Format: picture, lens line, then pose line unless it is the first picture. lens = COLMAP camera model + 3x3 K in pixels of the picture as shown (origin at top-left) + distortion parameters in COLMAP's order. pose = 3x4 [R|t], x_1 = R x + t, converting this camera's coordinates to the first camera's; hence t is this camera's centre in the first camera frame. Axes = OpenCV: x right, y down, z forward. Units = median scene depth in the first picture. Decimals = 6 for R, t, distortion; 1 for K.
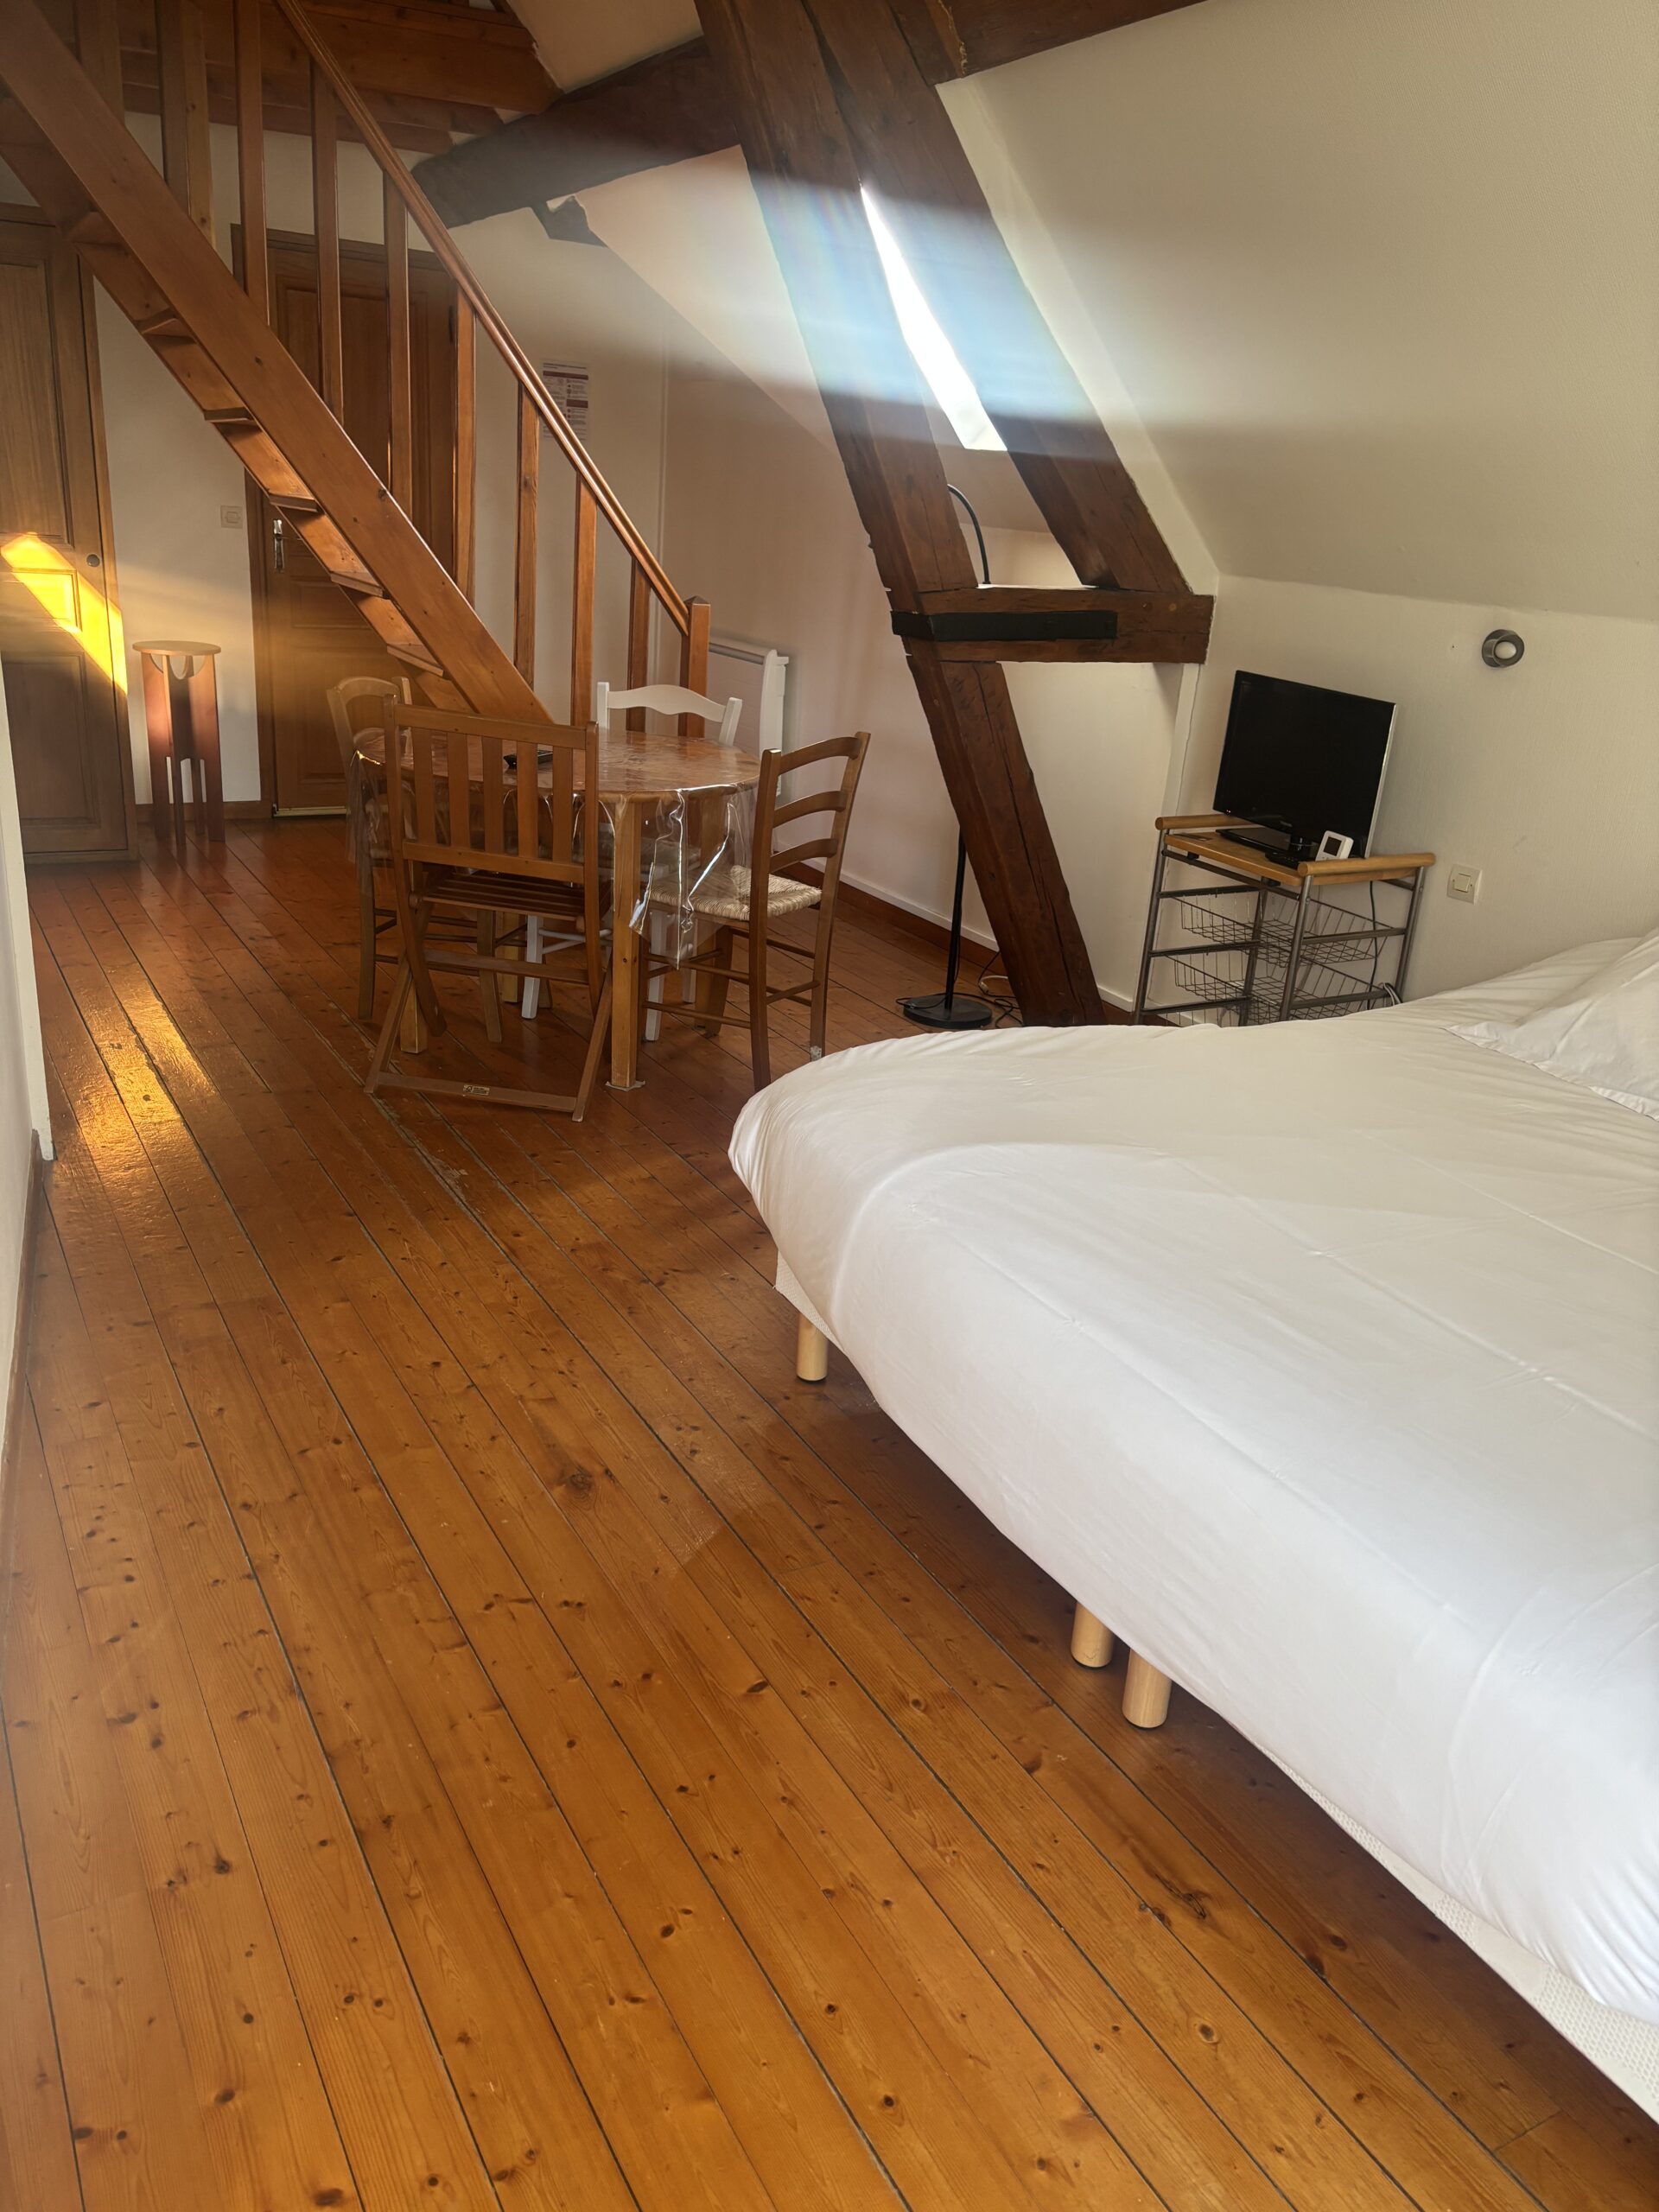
lens RADIAL K [[1683.4, 0, 850.2], [0, 1683.4, 1108.9], [0, 0, 1]] dist [0.039779, -0.039371]
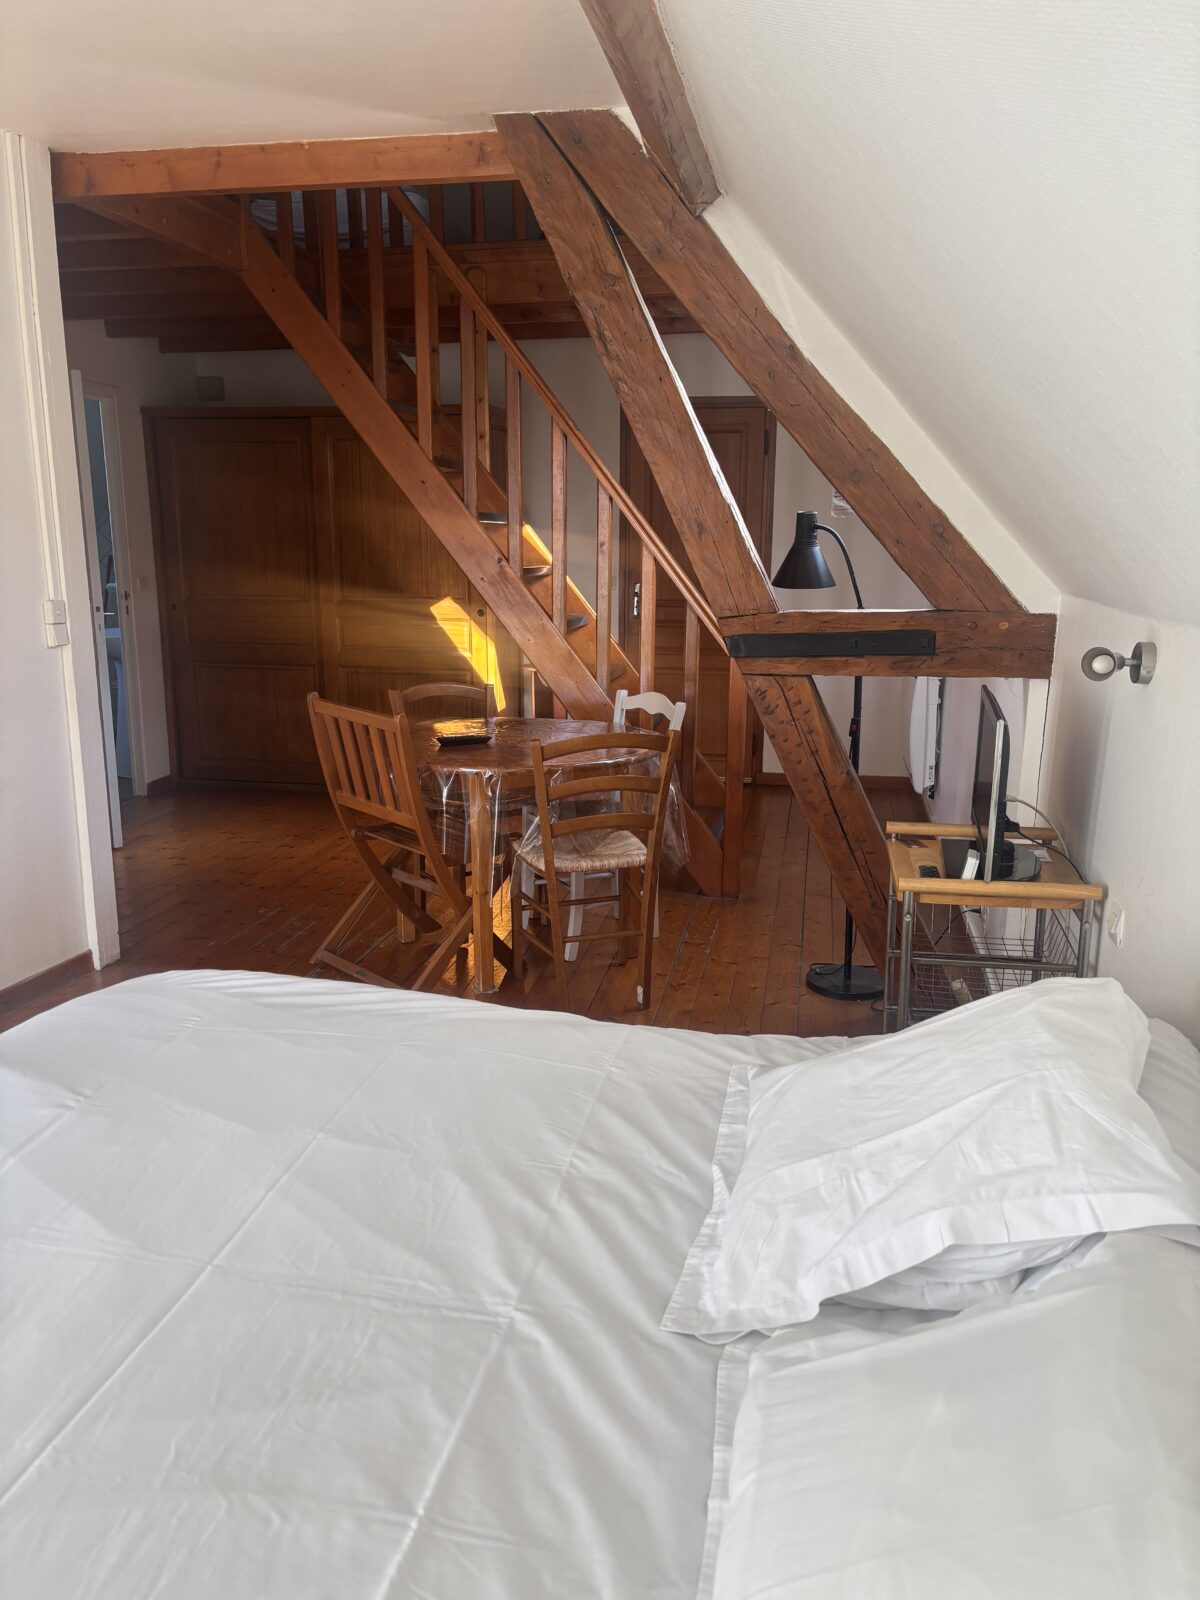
lens RADIAL K [[1217.7, 0, 603.5], [0, 1217.7, 810.1], [0, 0, 1]] dist [0.039779, -0.039371]
pose [[0.765746, 0.077141, -0.638500, 0.488625], [-0.172783, 0.980958, -0.088700, -0.077818], [0.619499, 0.178244, 0.764493, 0.298570]]
